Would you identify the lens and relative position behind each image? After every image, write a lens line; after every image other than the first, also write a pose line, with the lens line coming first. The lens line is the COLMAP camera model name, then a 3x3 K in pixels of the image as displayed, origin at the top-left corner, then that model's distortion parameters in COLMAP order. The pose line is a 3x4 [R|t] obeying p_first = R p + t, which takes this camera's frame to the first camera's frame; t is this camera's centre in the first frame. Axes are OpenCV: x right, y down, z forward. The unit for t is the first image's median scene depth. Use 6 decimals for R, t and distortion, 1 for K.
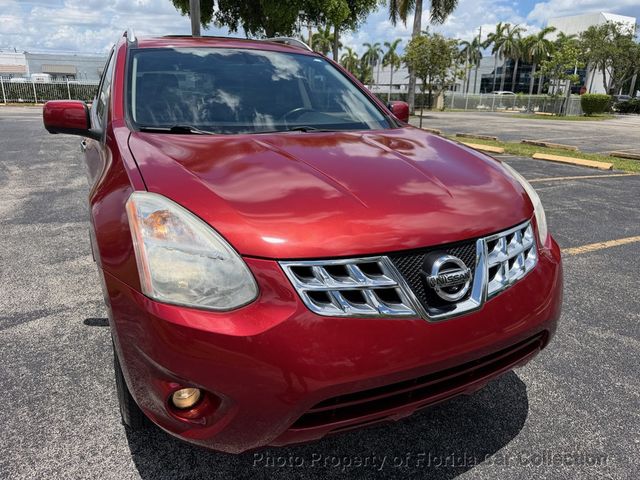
lens RADIAL K [[457.8, 0, 321.6], [0, 457.8, 237.4], [0, 0, 1]] dist [0.002230, -0.006823]
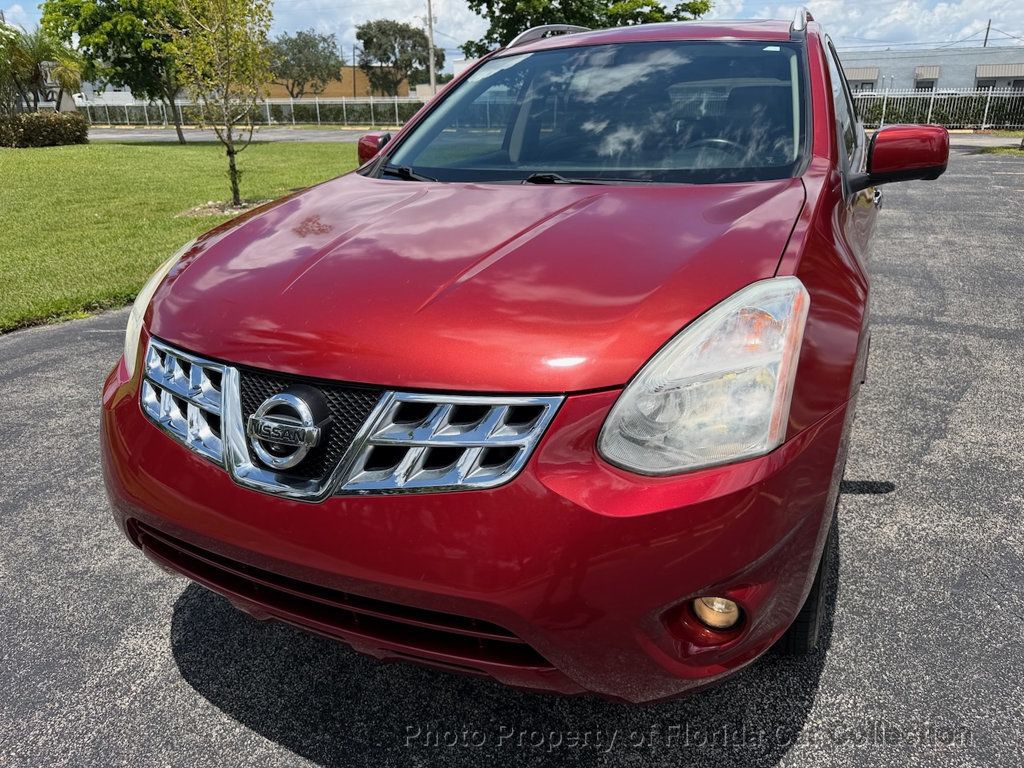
lens RADIAL K [[726.4, 0, 514.5], [0, 726.4, 381.7], [0, 0, 1]] dist [0.004651, -0.003222]
pose [[0.613449, 0.253279, -0.748018, 0.762611], [-0.214570, 0.965000, 0.150781, -0.122018], [0.760027, 0.068005, 0.646324, 0.391280]]
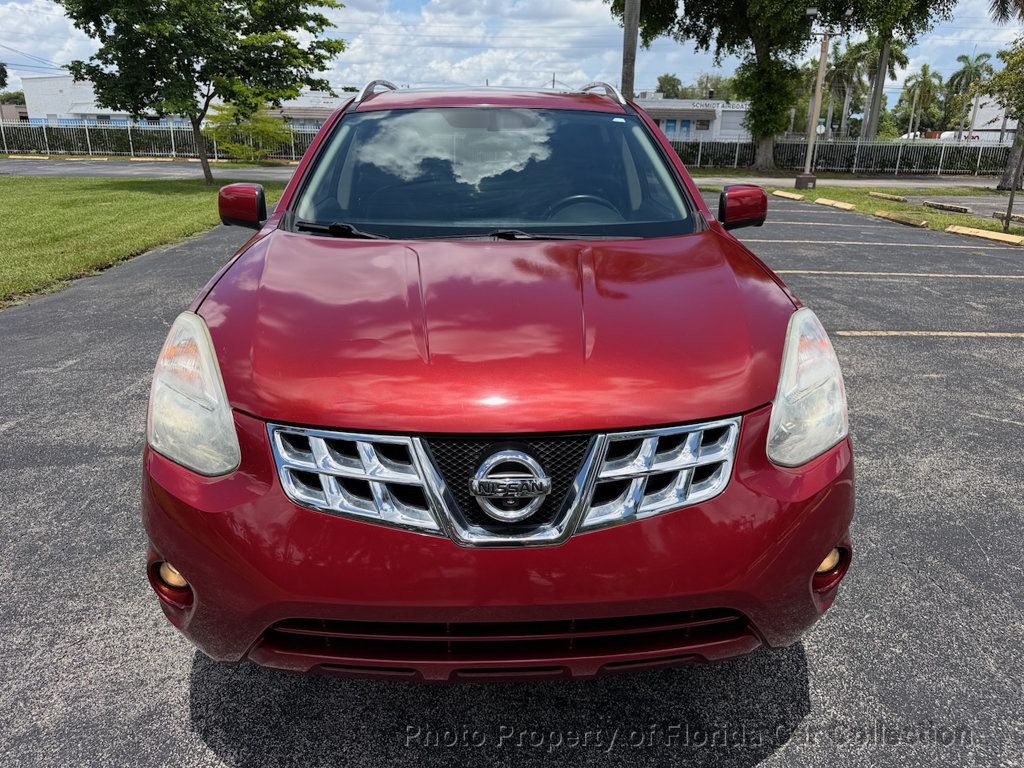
lens RADIAL K [[729.6, 0, 512.0], [0, 729.6, 384.0], [0, 0, 1]] dist [0.001286, -0.002183]
pose [[0.910759, 0.126355, -0.393132, 0.435919], [-0.122922, 0.991833, 0.034011, -0.060191], [0.394219, 0.017349, 0.918853, 0.030926]]
